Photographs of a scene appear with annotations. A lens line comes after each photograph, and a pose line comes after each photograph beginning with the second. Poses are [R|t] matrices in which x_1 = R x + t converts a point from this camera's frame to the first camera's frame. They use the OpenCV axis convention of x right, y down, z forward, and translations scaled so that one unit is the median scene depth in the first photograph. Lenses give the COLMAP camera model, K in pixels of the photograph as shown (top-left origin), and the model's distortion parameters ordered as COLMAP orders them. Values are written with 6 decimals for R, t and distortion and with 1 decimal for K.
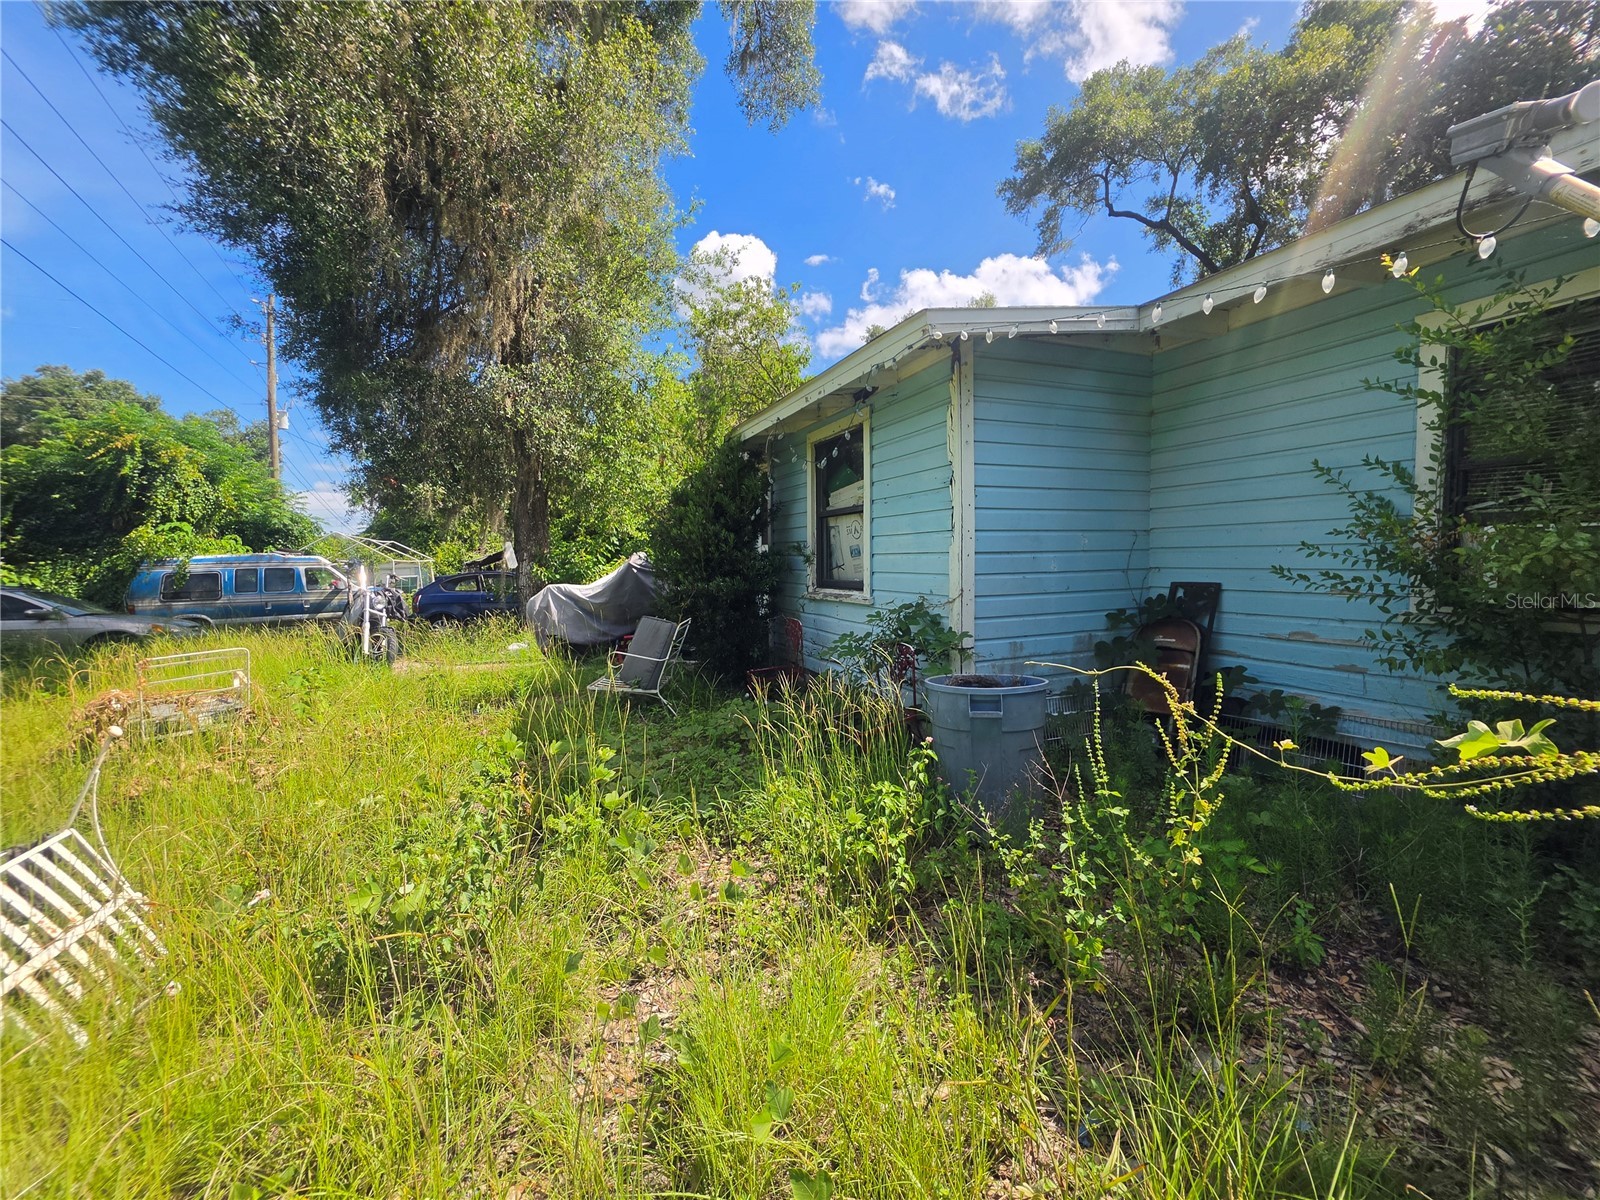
lens RADIAL K [[644.8, 0, 802.4], [0, 644.8, 588.0], [0, 0, 1]] dist [-0.008449, 0.000372]
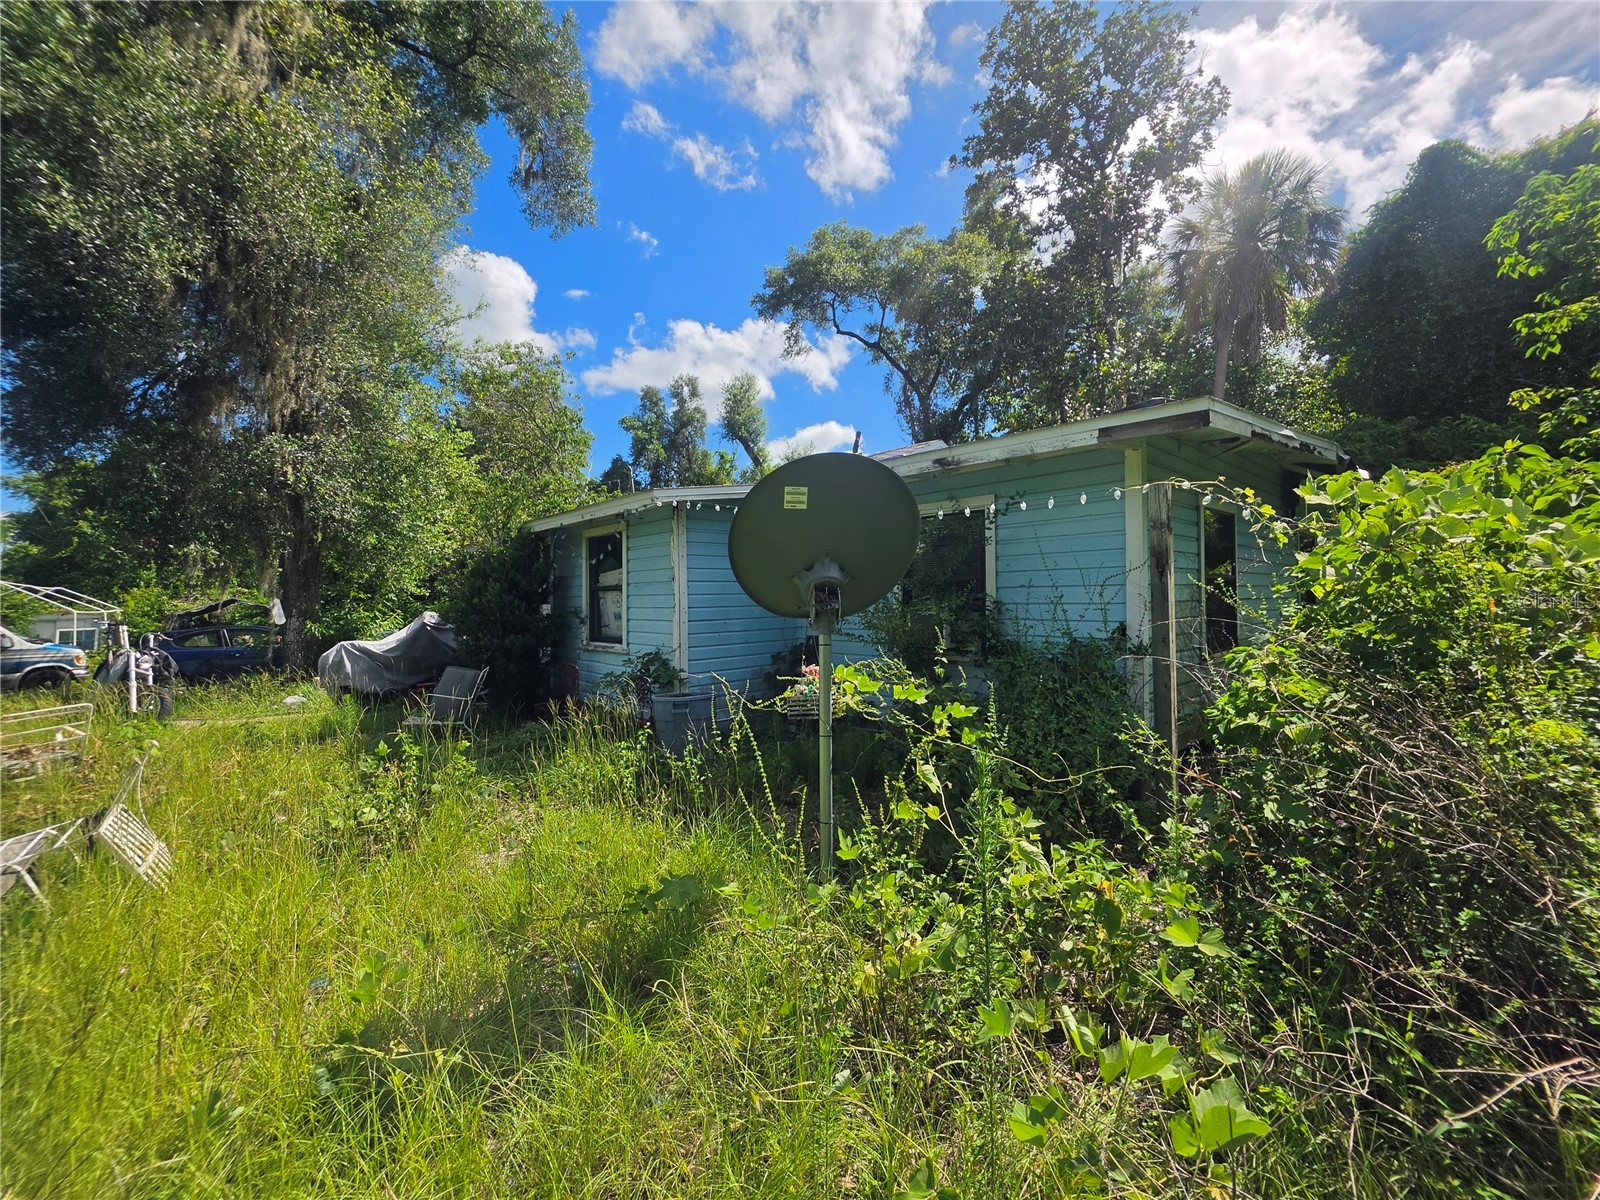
lens RADIAL K [[627.5, 0, 794.4], [0, 627.5, 592.3], [0, 0, 1]] dist [-0.011963, 0.000255]
pose [[0.944621, 0.003539, 0.328143, -0.003345], [0.016734, 0.998121, -0.058936, -0.015530], [-0.327736, 0.061163, 0.942788, -0.345012]]
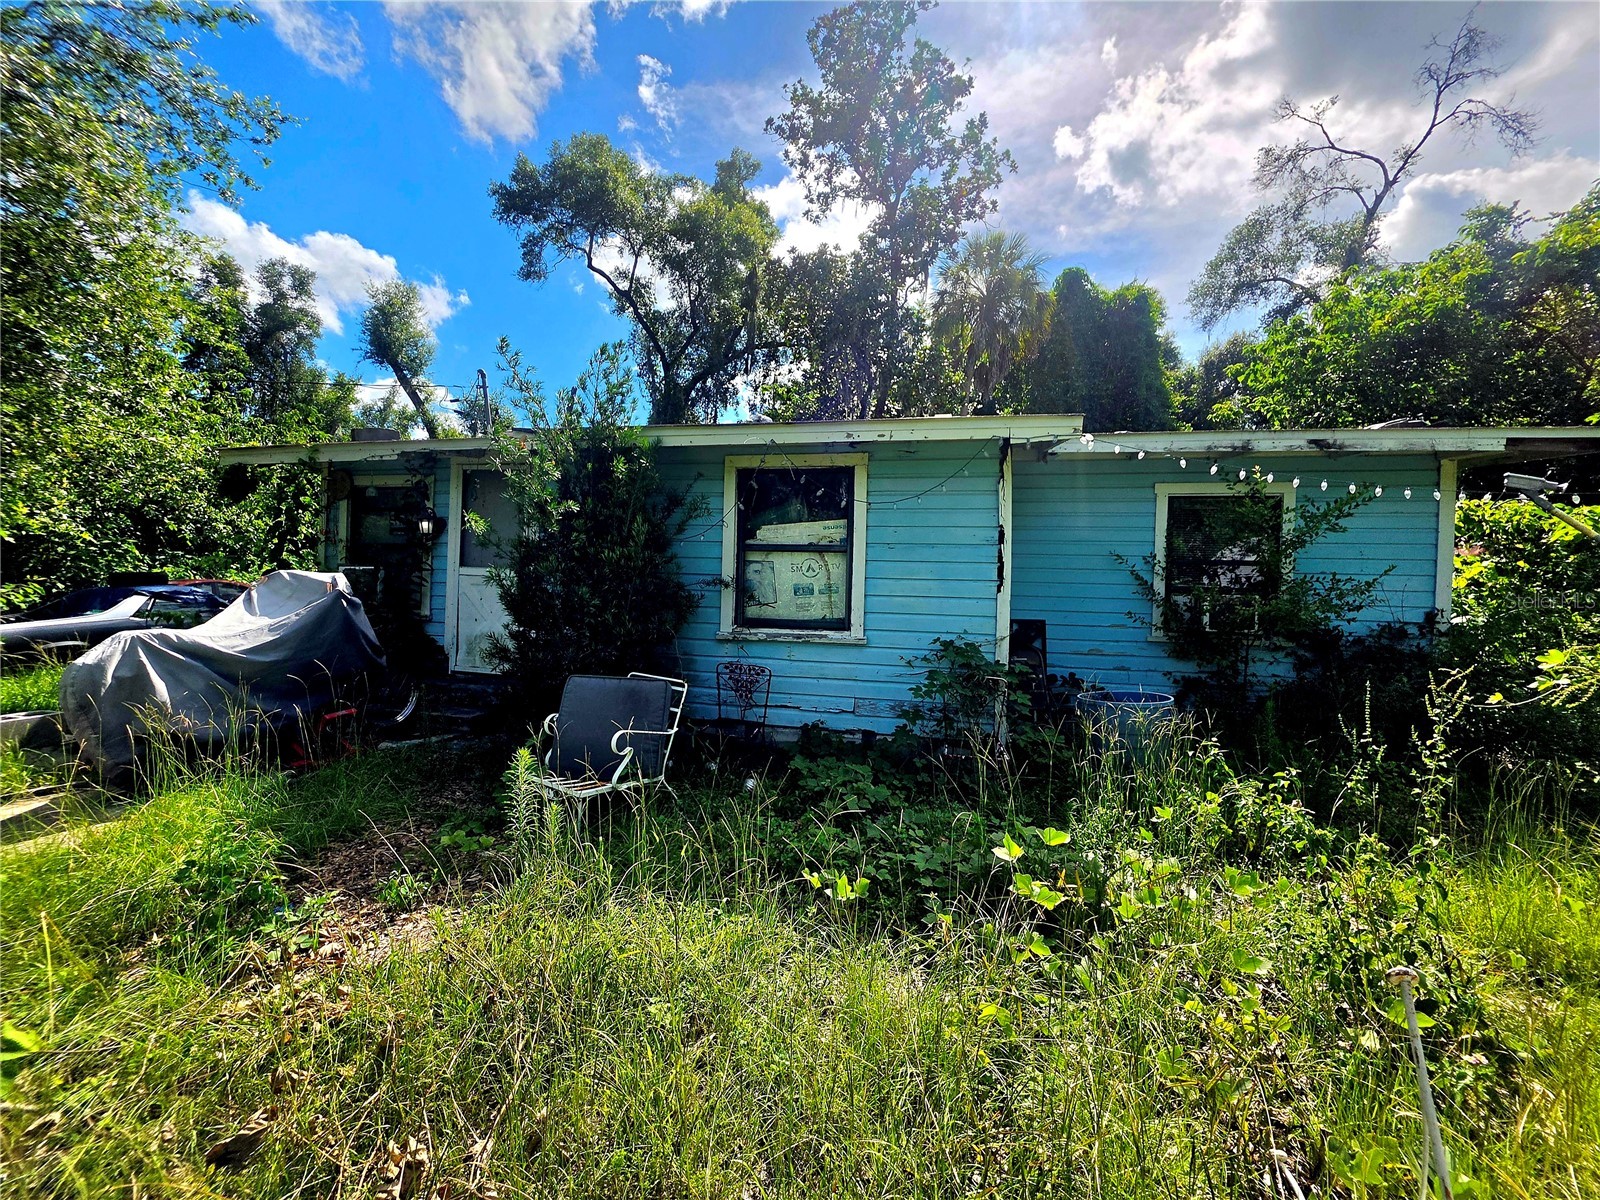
lens RADIAL K [[644.8, 0, 802.4], [0, 644.8, 588.0], [0, 0, 1]] dist [-0.008449, 0.000372]
pose [[0.592359, 0.025207, 0.805280, -0.561820], [0.008906, 0.999244, -0.037830, -0.017828], [-0.805625, 0.029581, 0.591687, 0.346508]]
